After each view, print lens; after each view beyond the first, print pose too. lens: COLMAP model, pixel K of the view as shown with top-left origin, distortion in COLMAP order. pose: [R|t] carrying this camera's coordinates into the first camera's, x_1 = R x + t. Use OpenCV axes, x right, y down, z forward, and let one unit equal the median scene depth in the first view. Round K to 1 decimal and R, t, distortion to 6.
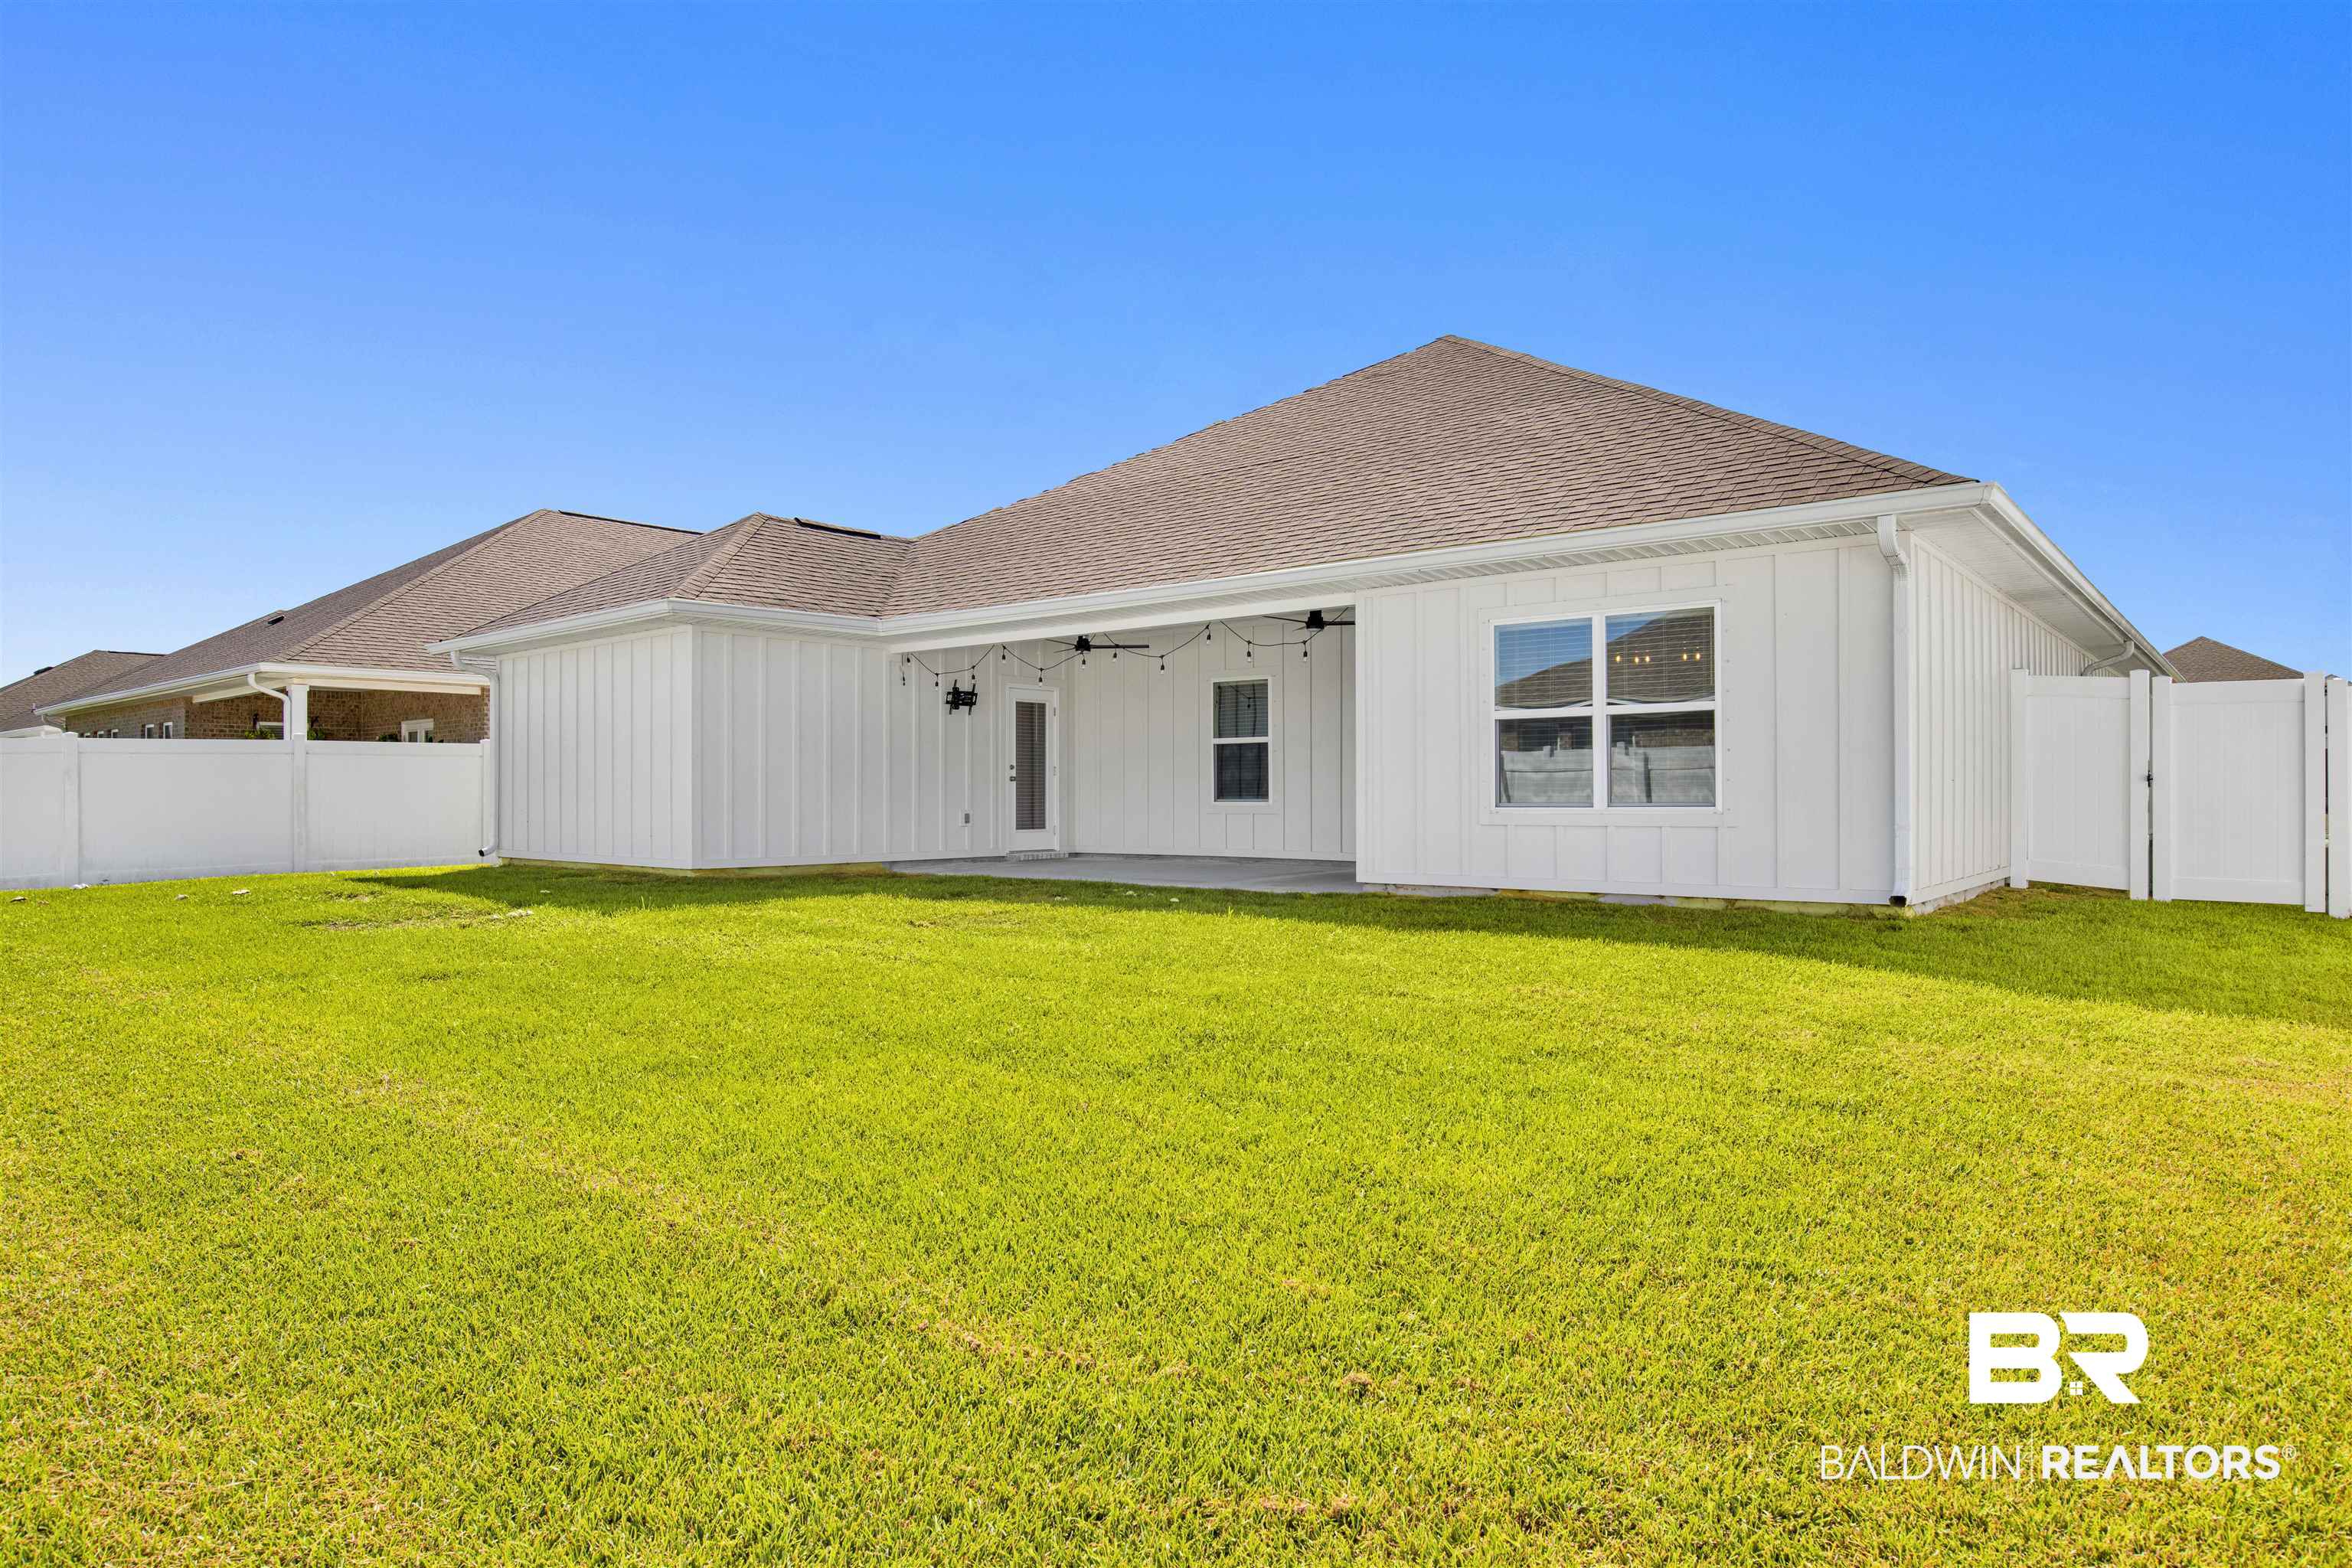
lens RADIAL K [[1372.2, 0, 1159.5], [0, 1372.2, 790.8], [0, 0, 1]] dist [-0.033928, -0.000190]
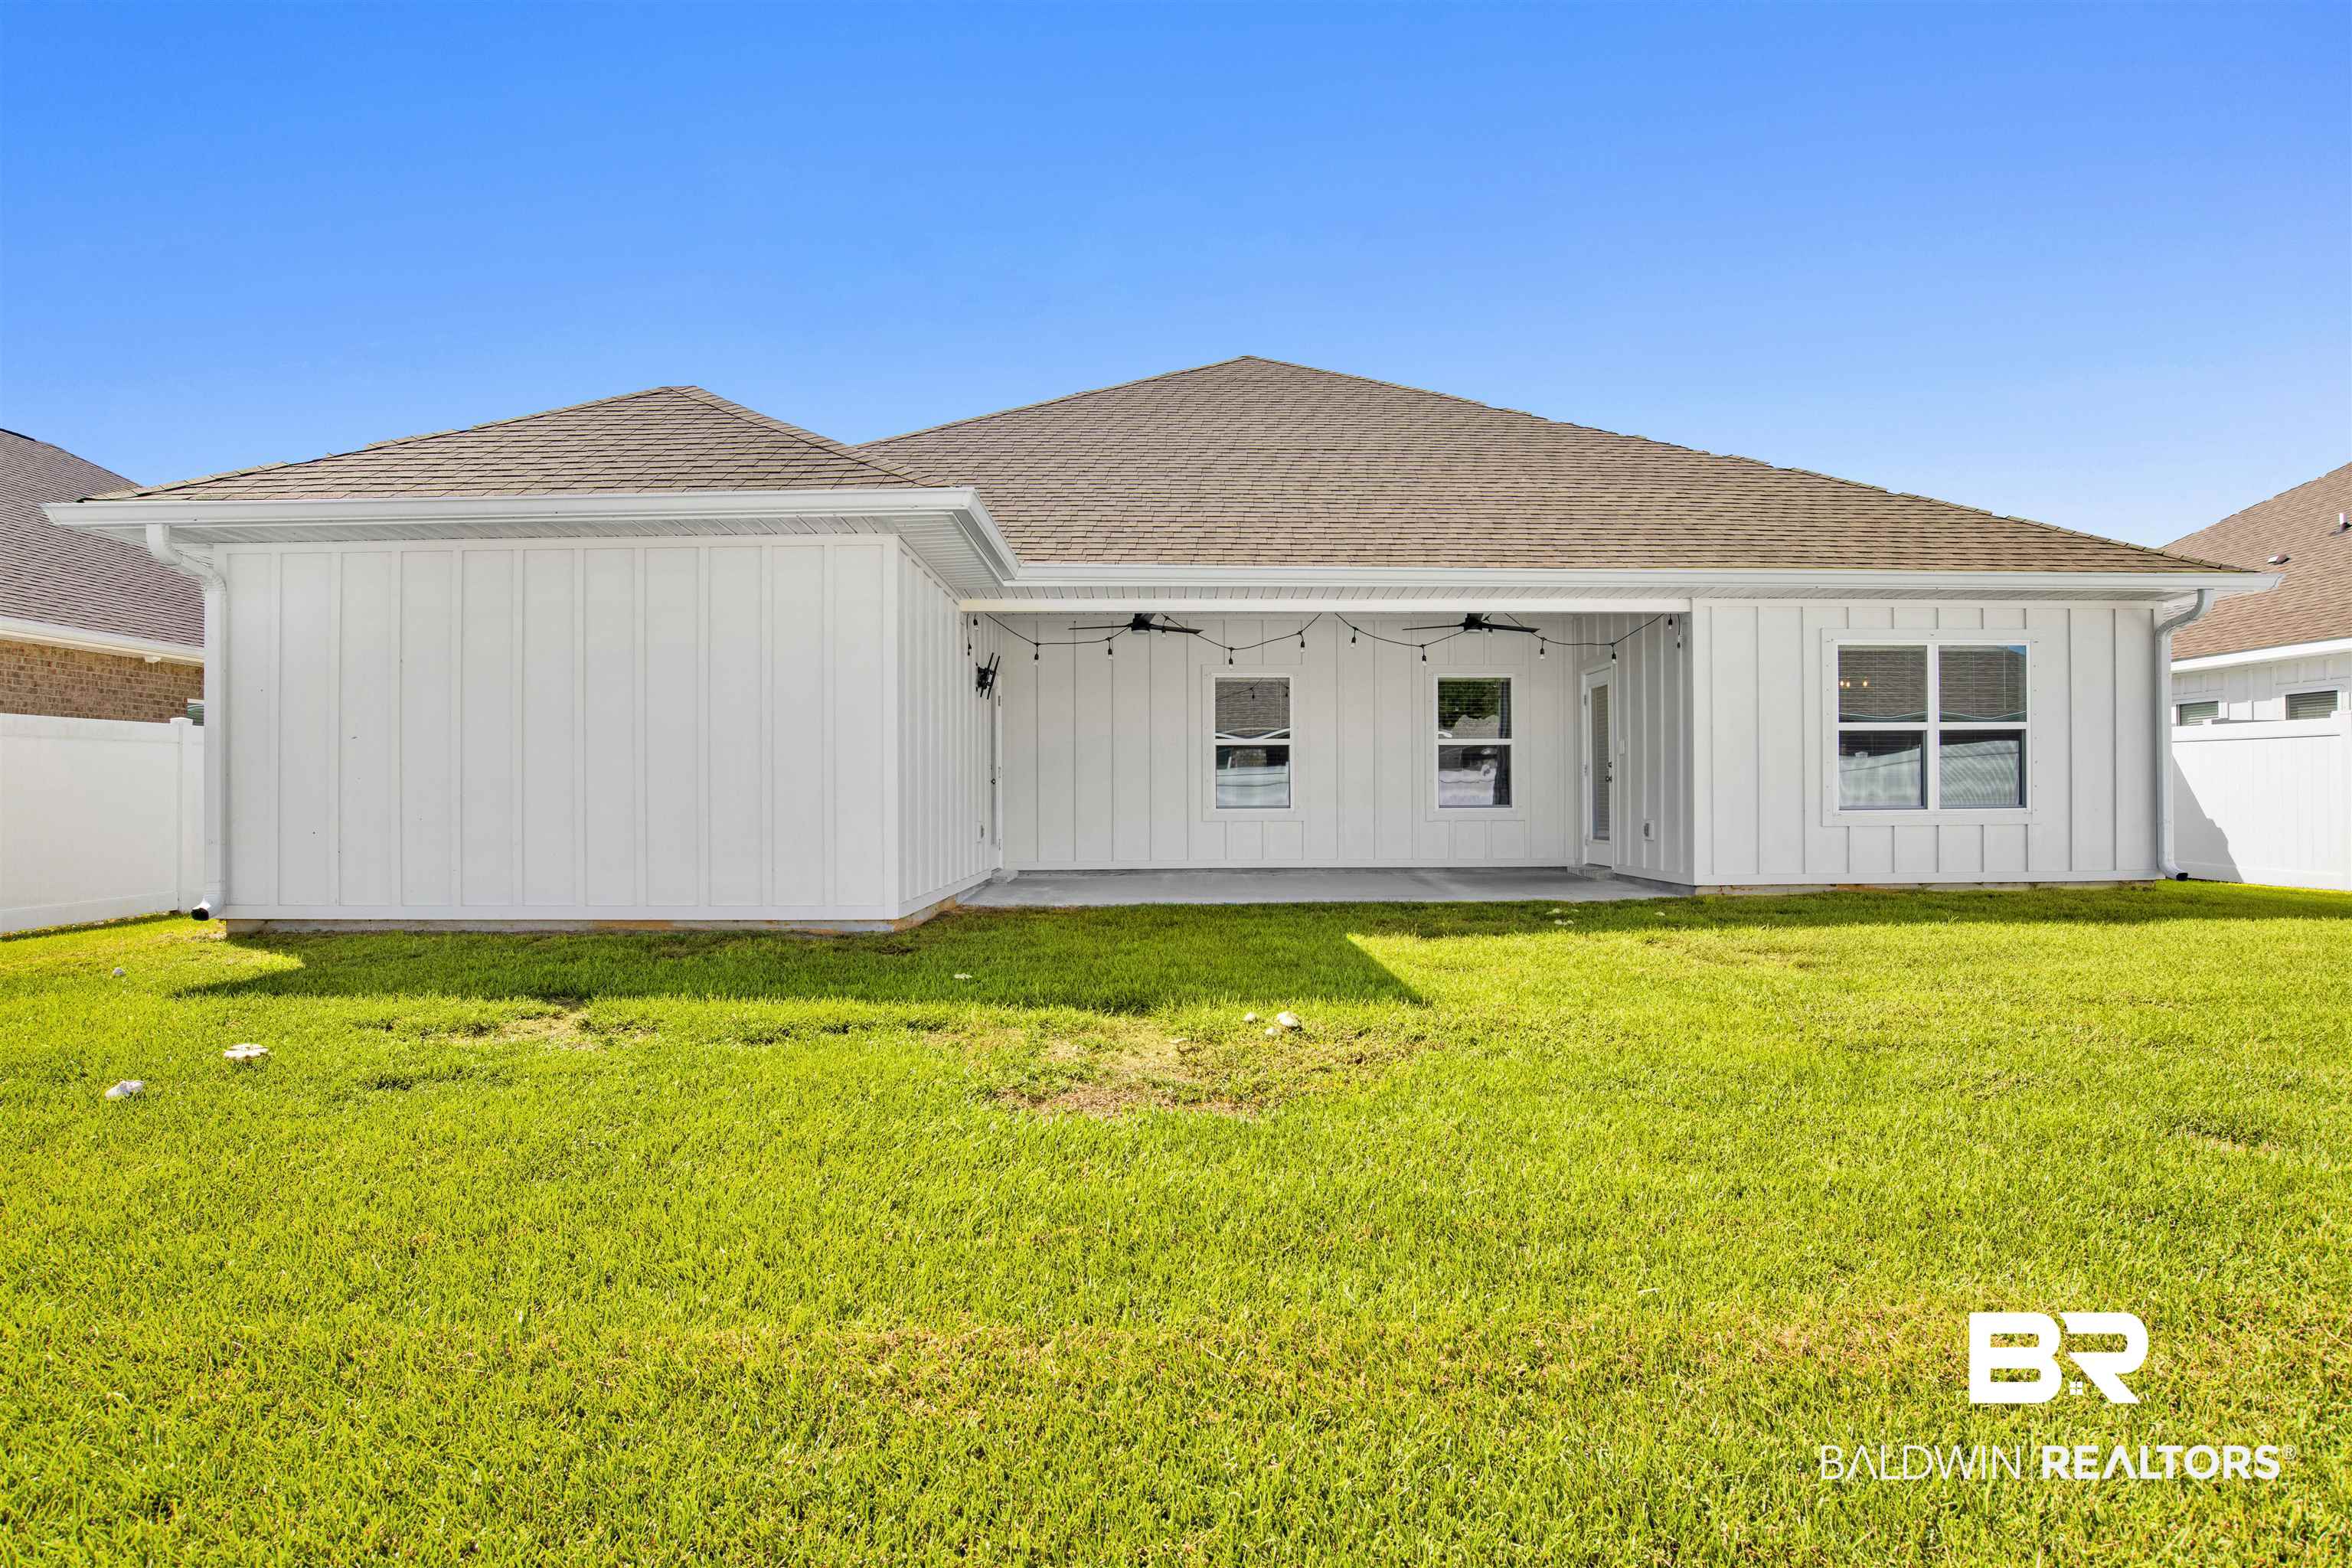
lens RADIAL K [[1240.7, 0, 1174.9], [0, 1240.7, 785.2], [0, 0, 1]] dist [-0.048153, 0.003471]
pose [[0.752293, 0.003888, 0.658817, -0.768756], [0.001784, 0.999967, -0.007939, -0.000955], [-0.658826, 0.007147, 0.752261, 0.586613]]
